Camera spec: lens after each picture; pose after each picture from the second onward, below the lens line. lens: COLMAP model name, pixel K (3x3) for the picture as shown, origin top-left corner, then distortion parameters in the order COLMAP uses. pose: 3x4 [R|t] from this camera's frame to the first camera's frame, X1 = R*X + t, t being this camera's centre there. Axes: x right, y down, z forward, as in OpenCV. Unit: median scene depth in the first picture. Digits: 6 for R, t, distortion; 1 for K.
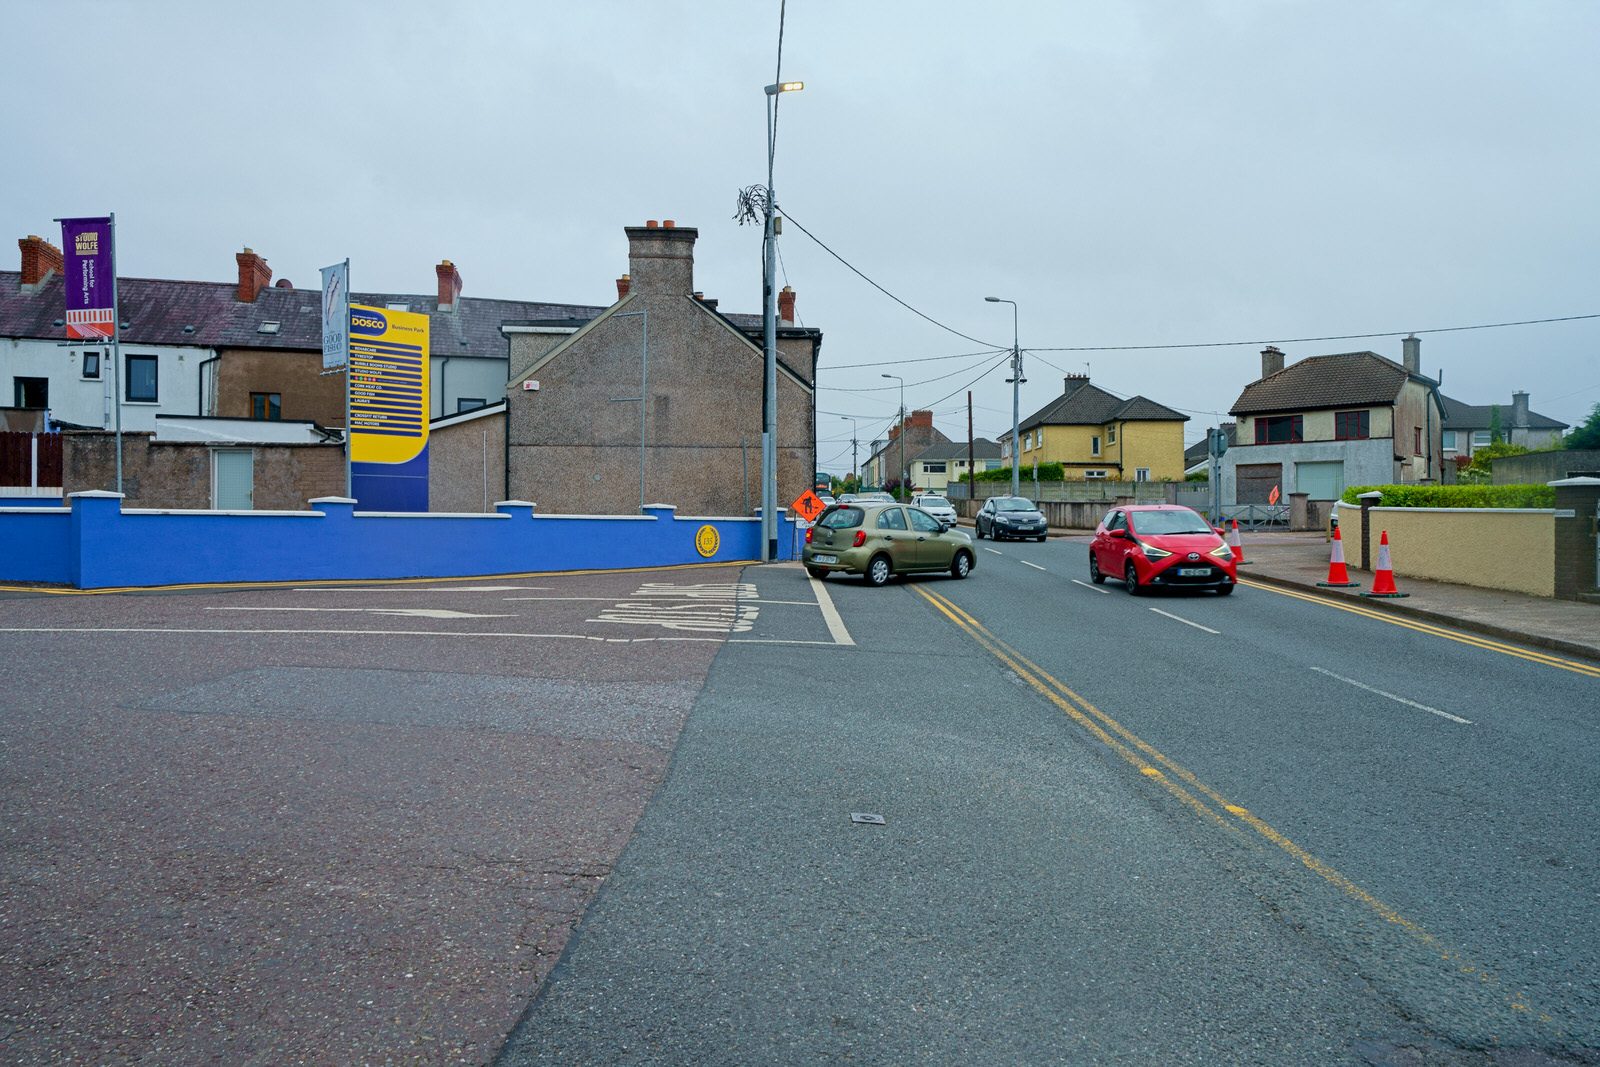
lens RADIAL K [[1316.6, 0, 799.0], [0, 1316.6, 532.0], [0, 0, 1]] dist [0.006925, -0.012005]
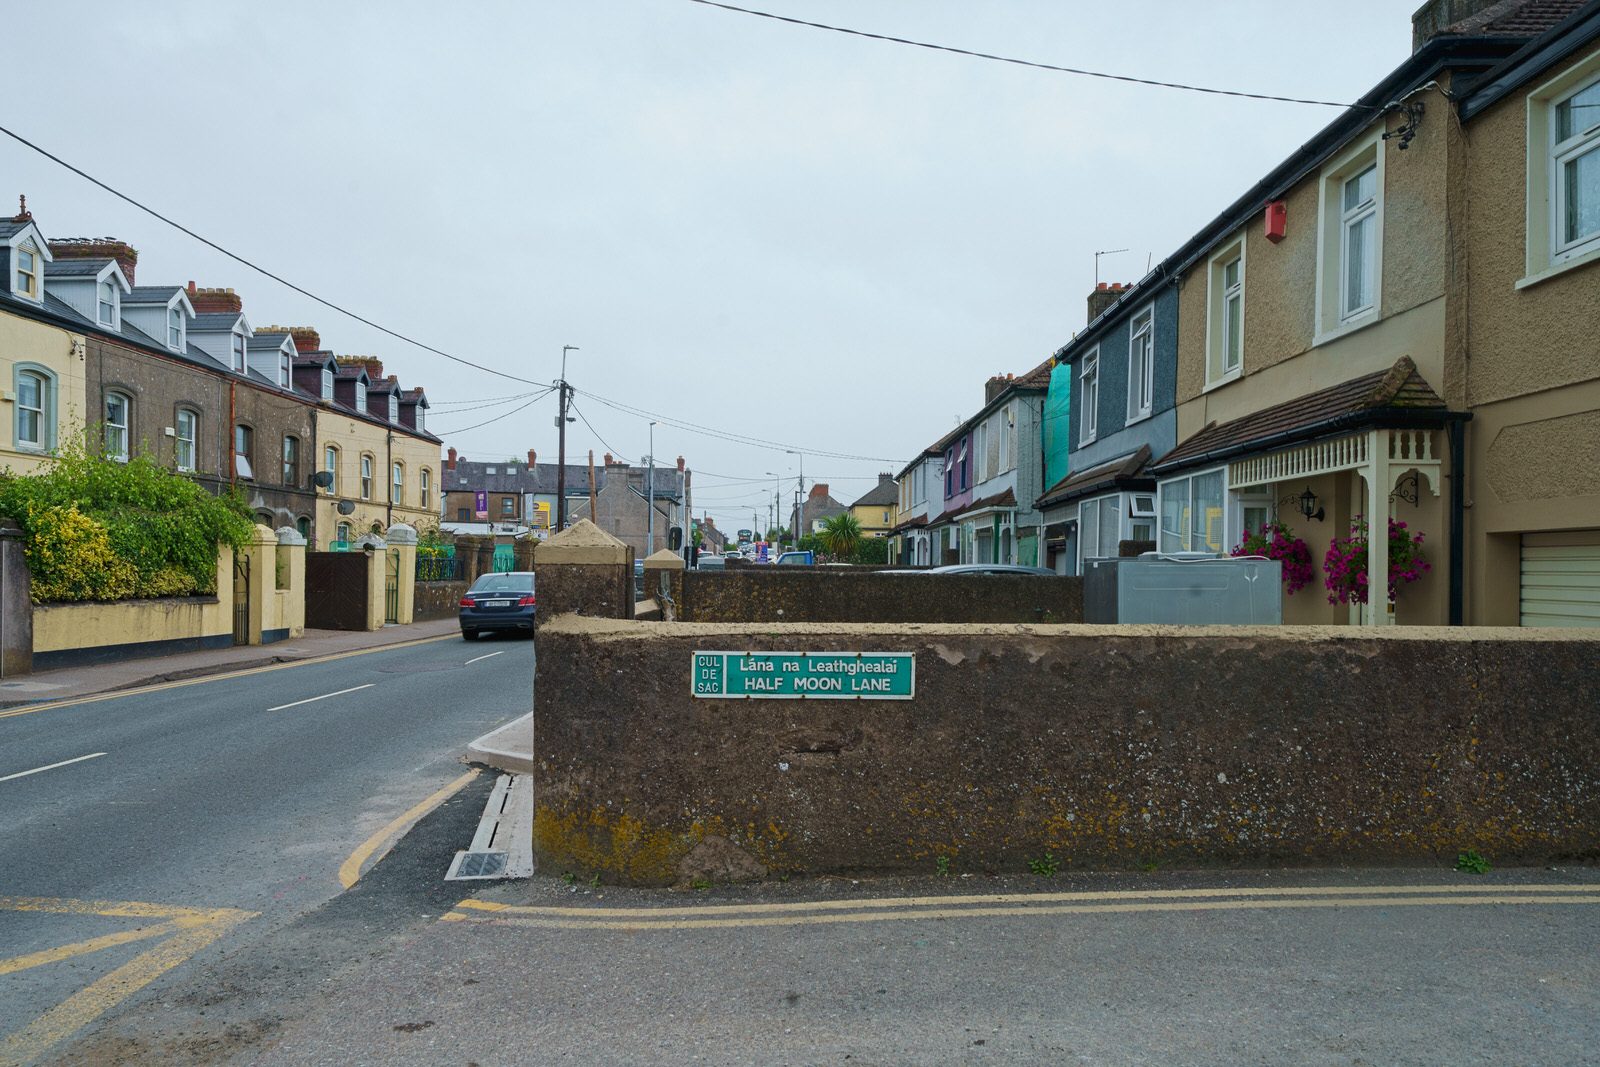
lens RADIAL K [[1316.6, 0, 799.6], [0, 1316.6, 586.5], [0, 0, 1]] dist [0.006925, -0.012005]
pose [[0.999974, 0.005658, 0.004363, 0.129591], [-0.005706, 0.999924, 0.010928, 0.007056], [-0.004301, -0.010952, 0.999931, -0.869725]]
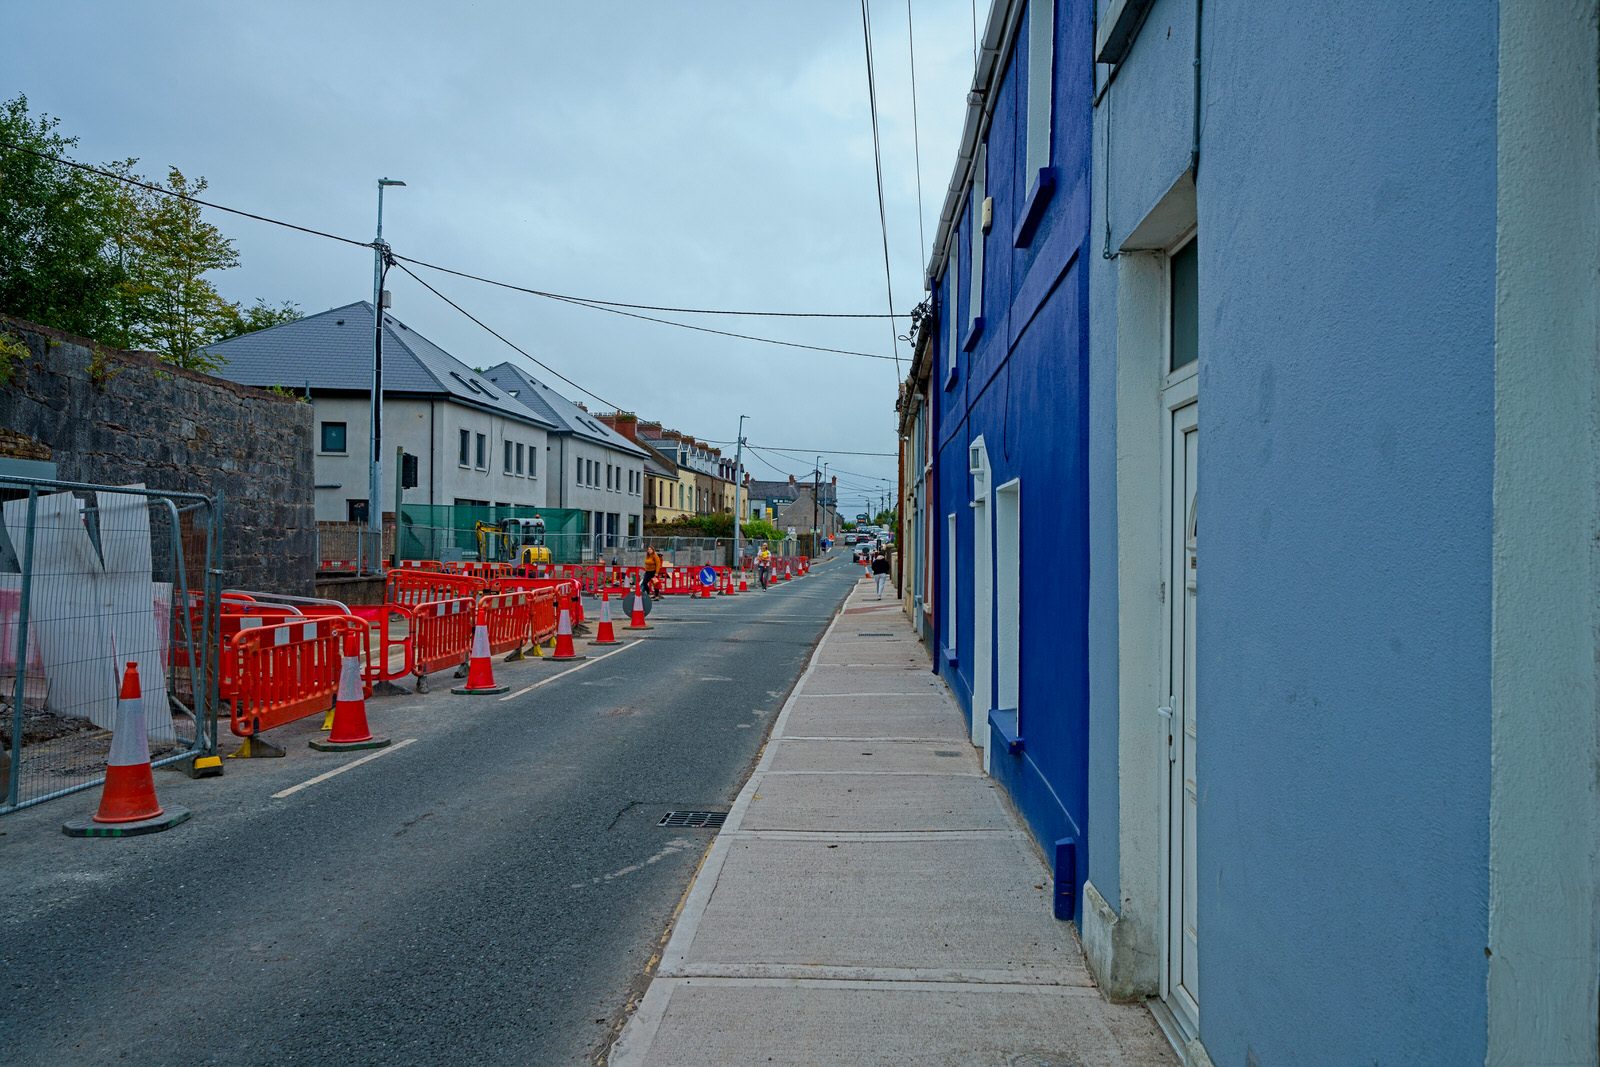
lens RADIAL K [[1316.6, 0, 801.0], [0, 1316.6, 533.0], [0, 0, 1]] dist [0.006925, -0.012005]
pose [[0.997712, 0.012897, -0.066361, 0.102233], [-0.013445, 0.999879, -0.007824, 0.003984], [0.066252, 0.008698, 0.997765, -1.910091]]
